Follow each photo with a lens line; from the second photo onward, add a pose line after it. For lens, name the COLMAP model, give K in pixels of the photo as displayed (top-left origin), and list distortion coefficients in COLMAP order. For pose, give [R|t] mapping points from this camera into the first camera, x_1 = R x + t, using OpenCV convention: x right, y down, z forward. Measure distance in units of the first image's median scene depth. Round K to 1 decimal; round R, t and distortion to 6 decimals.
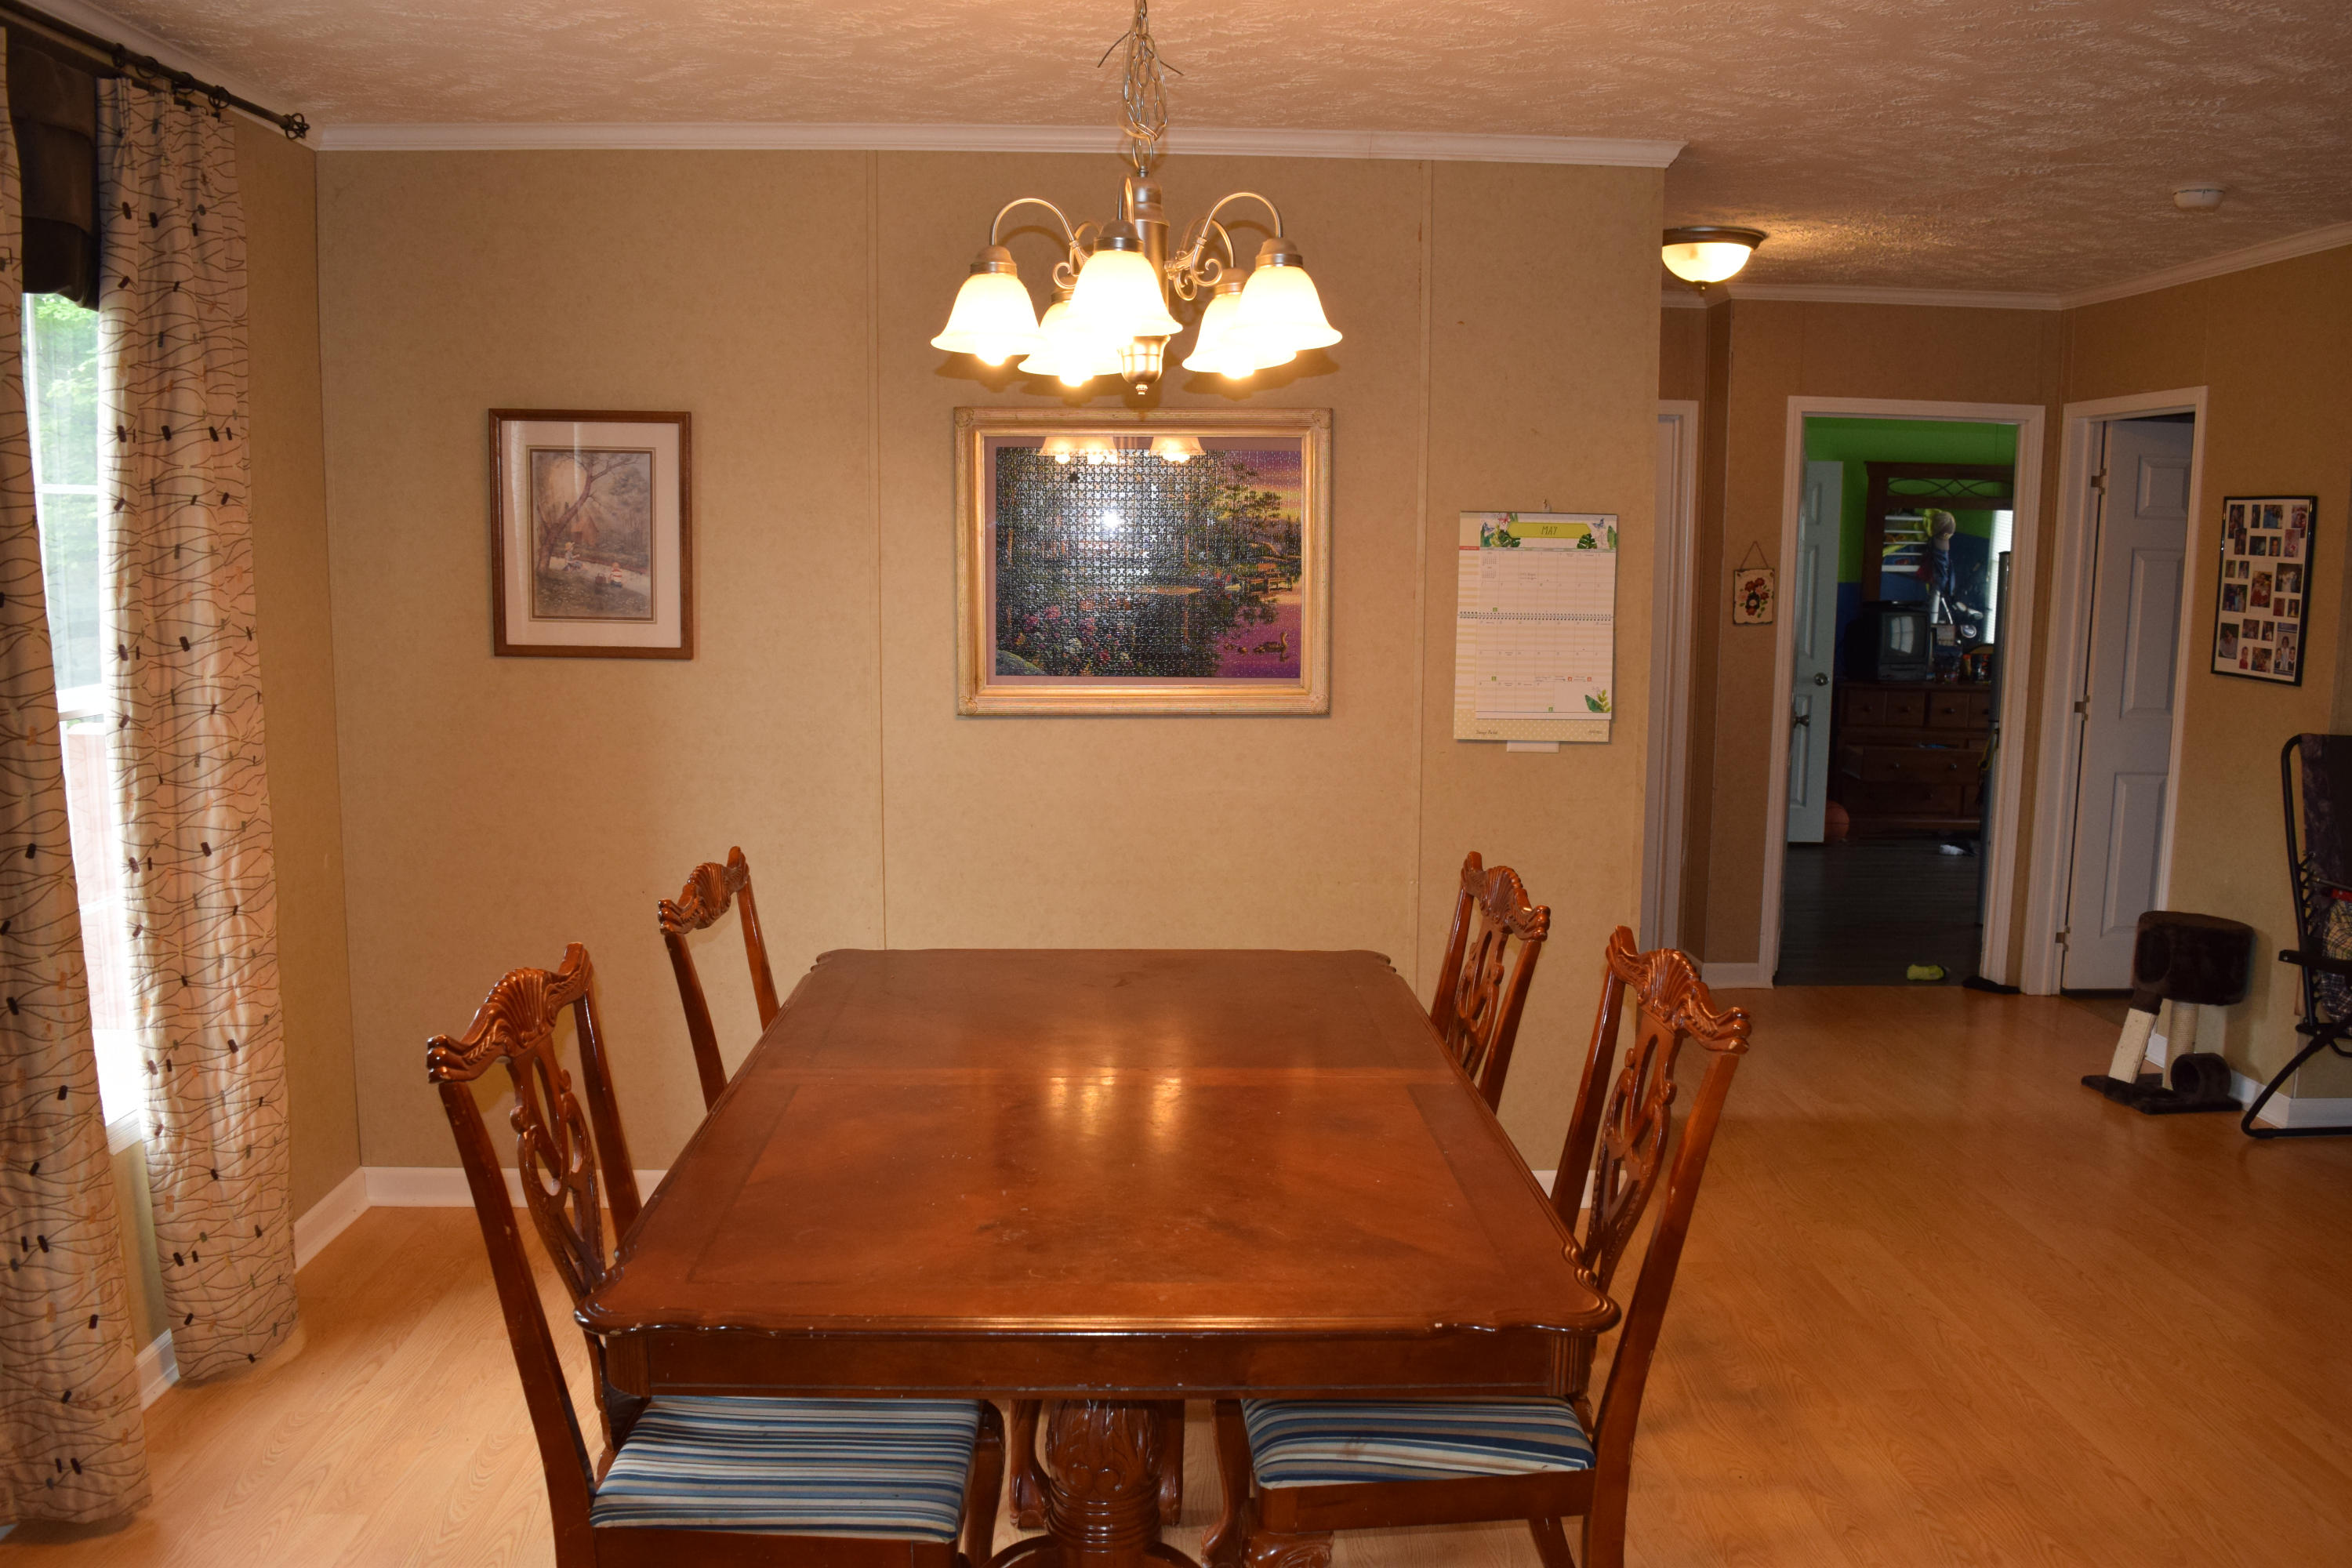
lens RADIAL K [[1847.7, 0, 1168.3], [0, 1847.7, 787.8], [0, 0, 1]] dist [-0.100687, 0.031780]
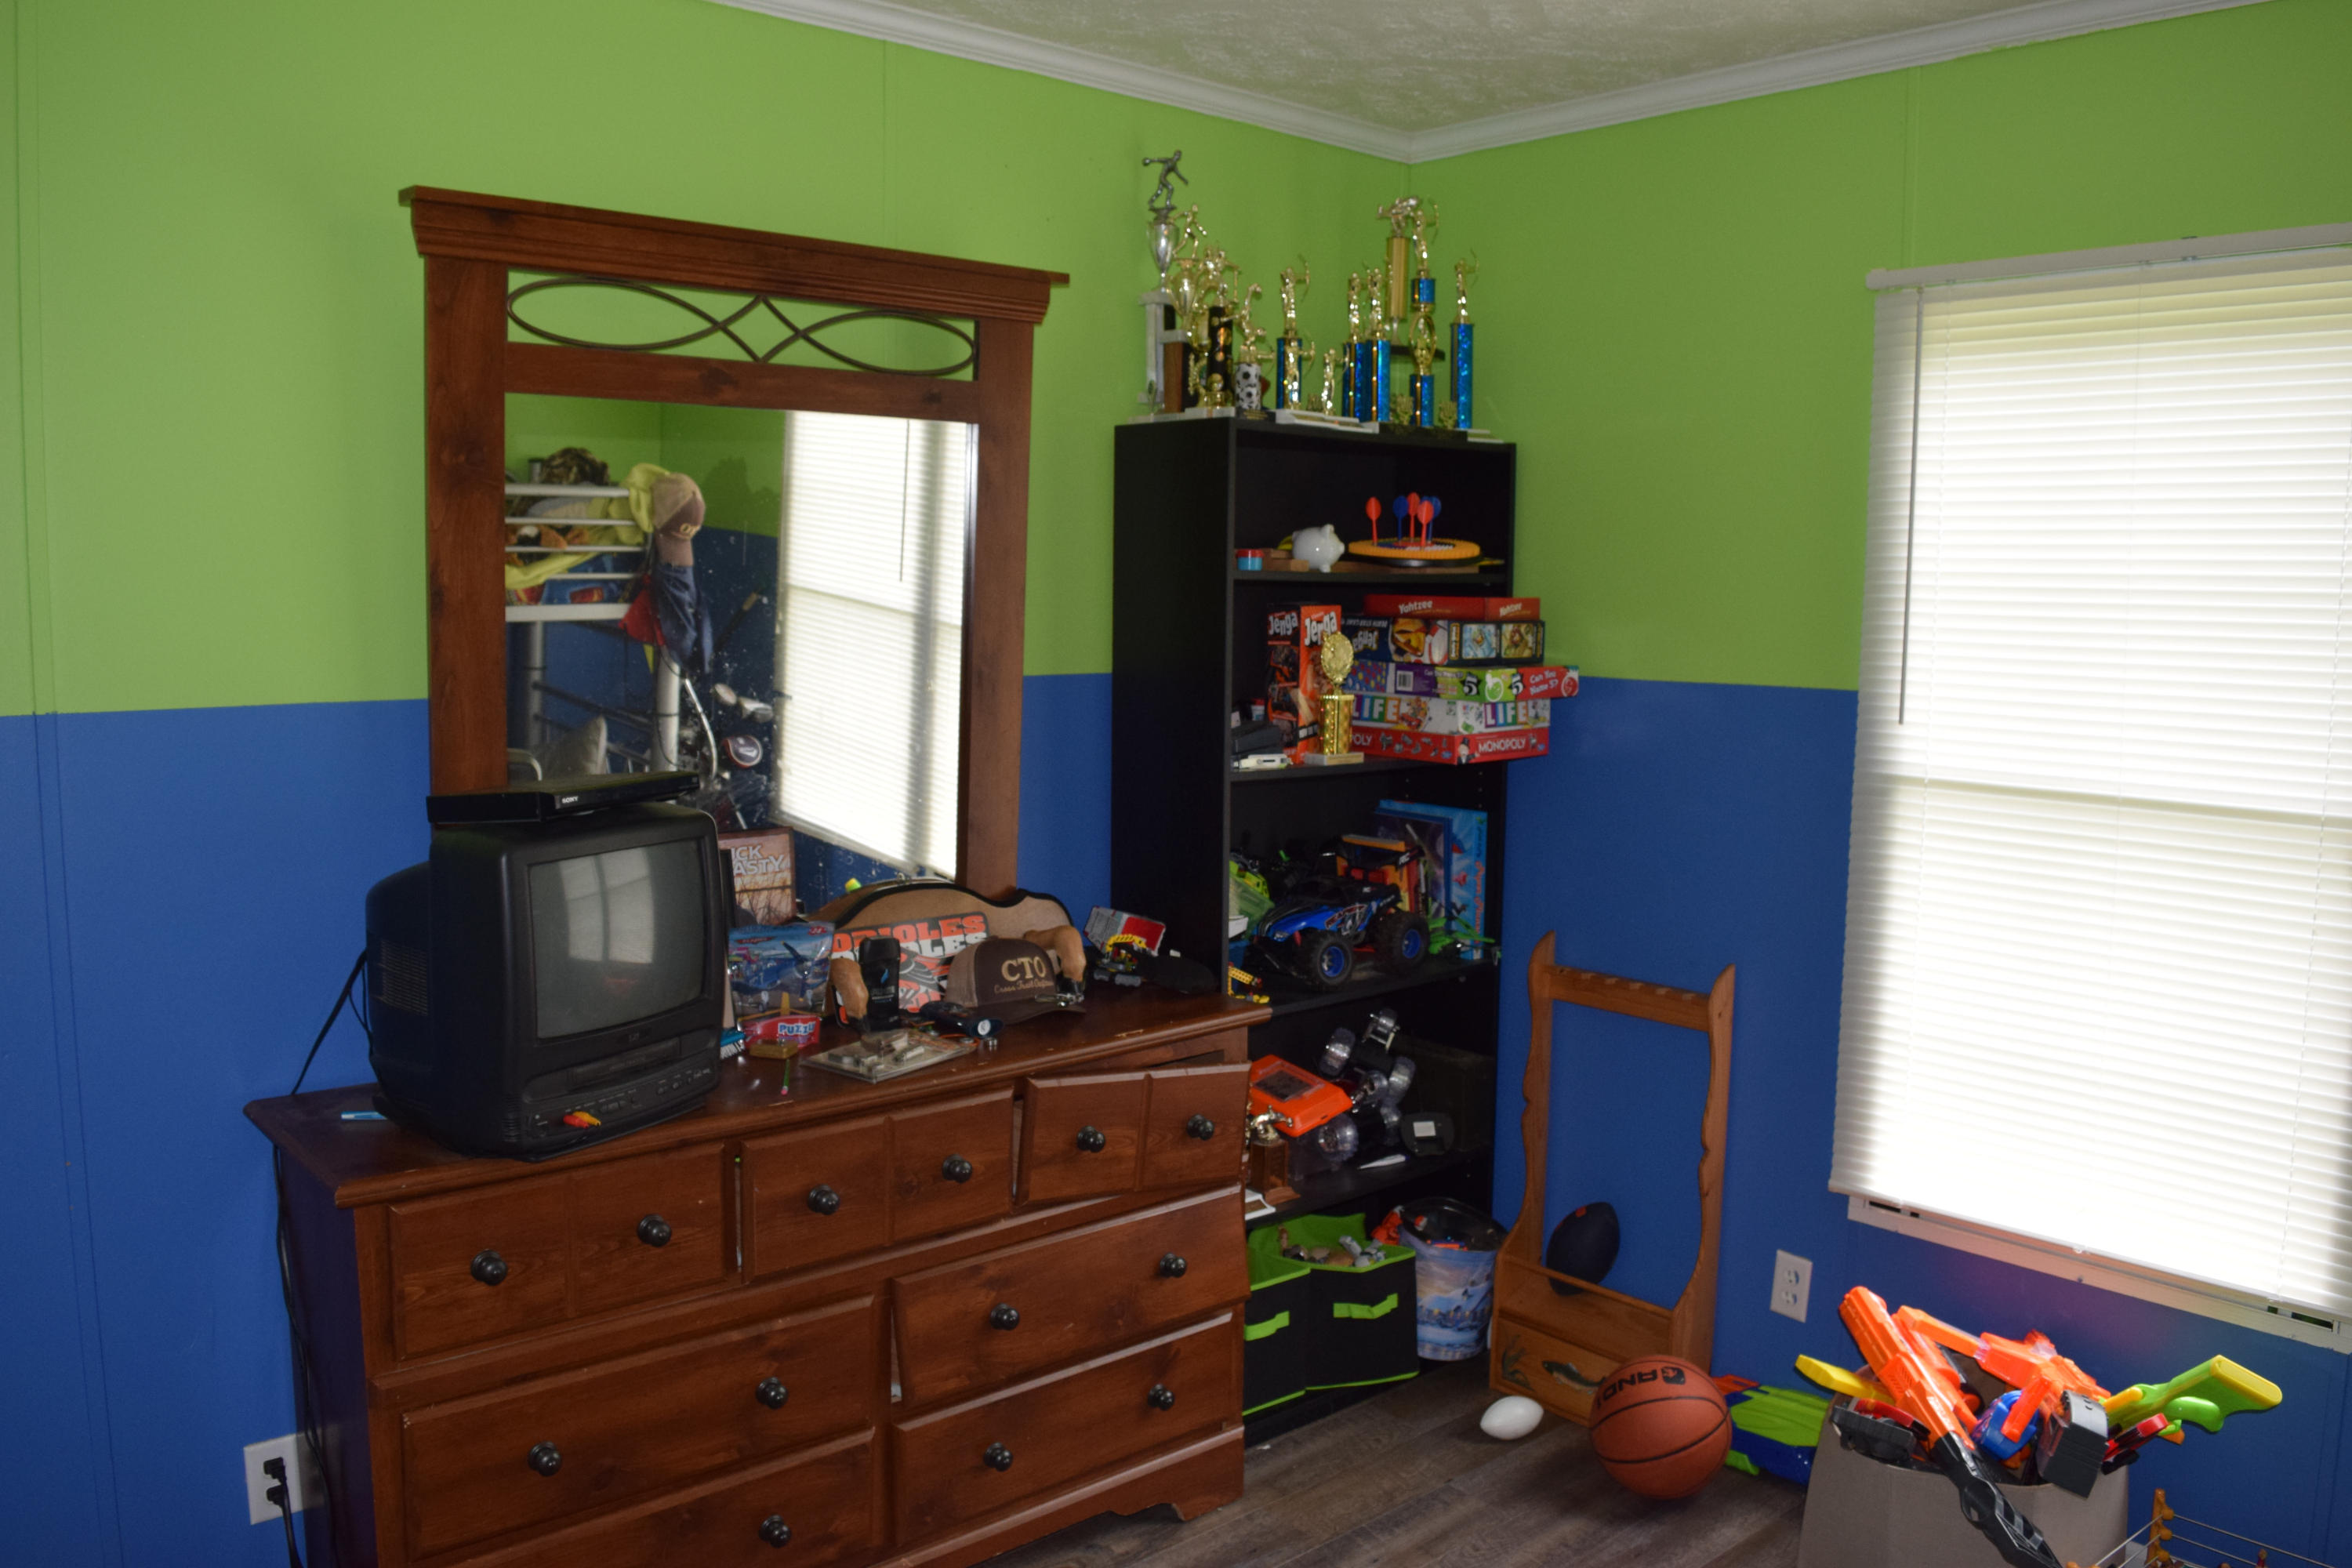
lens RADIAL K [[1847.7, 0, 1172.6], [0, 1847.7, 786.5], [0, 0, 1]] dist [-0.100687, 0.031780]
pose [[0.770145, -0.075029, 0.633441, 0.242338], [0.083501, 0.996371, 0.016495, -0.077481], [-0.632380, 0.040189, 0.773615, 0.600559]]
